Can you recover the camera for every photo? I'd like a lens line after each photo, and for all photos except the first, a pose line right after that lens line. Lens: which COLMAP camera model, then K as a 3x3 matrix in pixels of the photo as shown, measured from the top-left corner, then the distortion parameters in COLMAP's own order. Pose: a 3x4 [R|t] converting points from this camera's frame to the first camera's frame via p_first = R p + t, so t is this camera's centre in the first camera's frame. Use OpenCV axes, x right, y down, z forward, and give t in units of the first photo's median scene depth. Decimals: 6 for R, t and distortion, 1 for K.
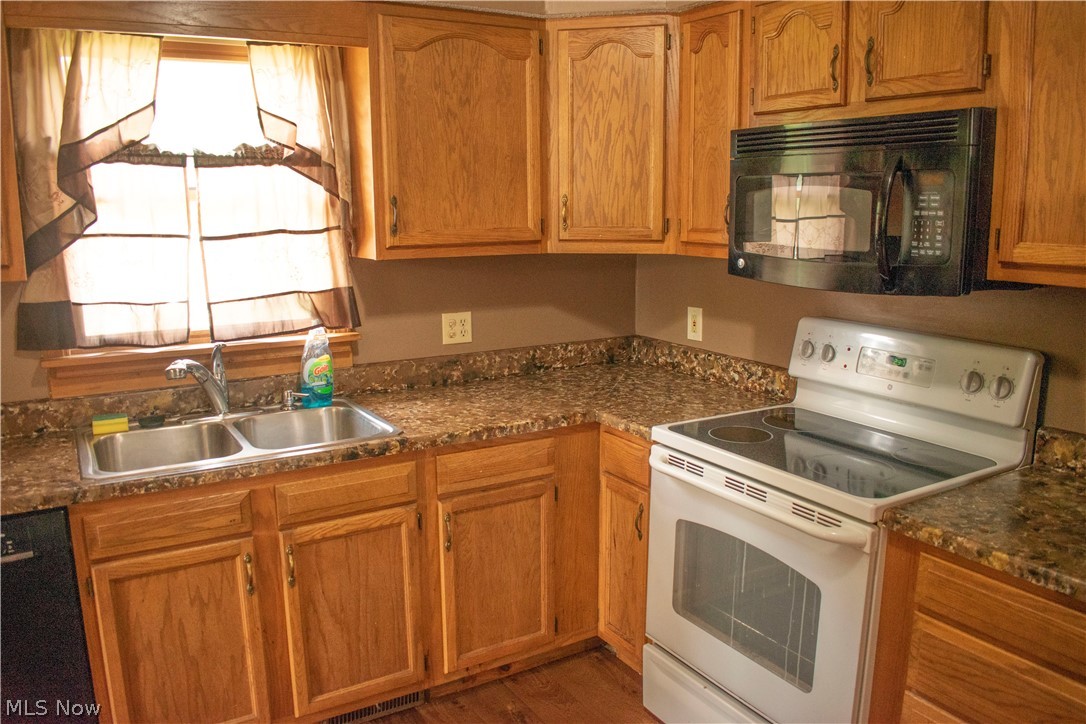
lens RADIAL K [[844.3, 0, 543.0], [0, 844.3, 362.0], [0, 0, 1]] dist [-0.093362, 0.009743]
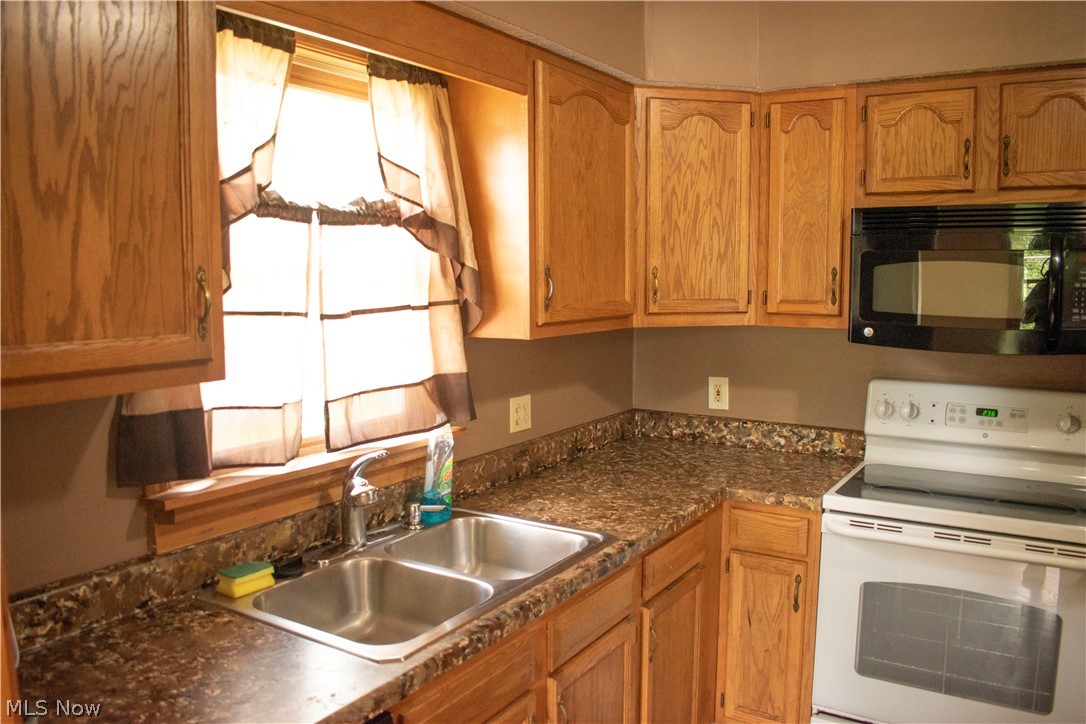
lens RADIAL K [[857.6, 0, 543.0], [0, 857.6, 362.0], [0, 0, 1]] dist [-0.090357, 0.004193]
pose [[0.893691, -0.042278, 0.446687, -0.573533], [0.079870, 0.994641, -0.065656, -0.039344], [-0.441518, 0.094353, 0.892278, 0.211557]]
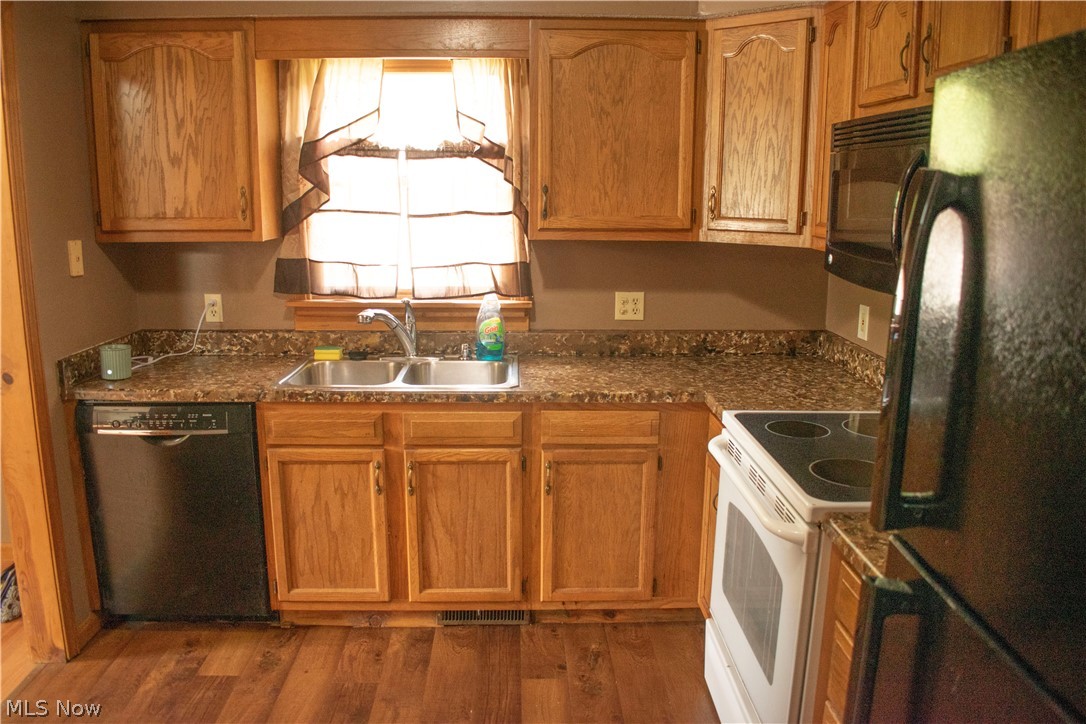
lens RADIAL K [[844.3, 0, 543.0], [0, 844.3, 362.0], [0, 0, 1]] dist [-0.093362, 0.009743]
pose [[0.872697, 0.111056, -0.475464, 0.392204], [-0.102594, 0.993758, 0.043808, -0.005263], [0.477362, 0.010549, 0.878644, -0.020829]]
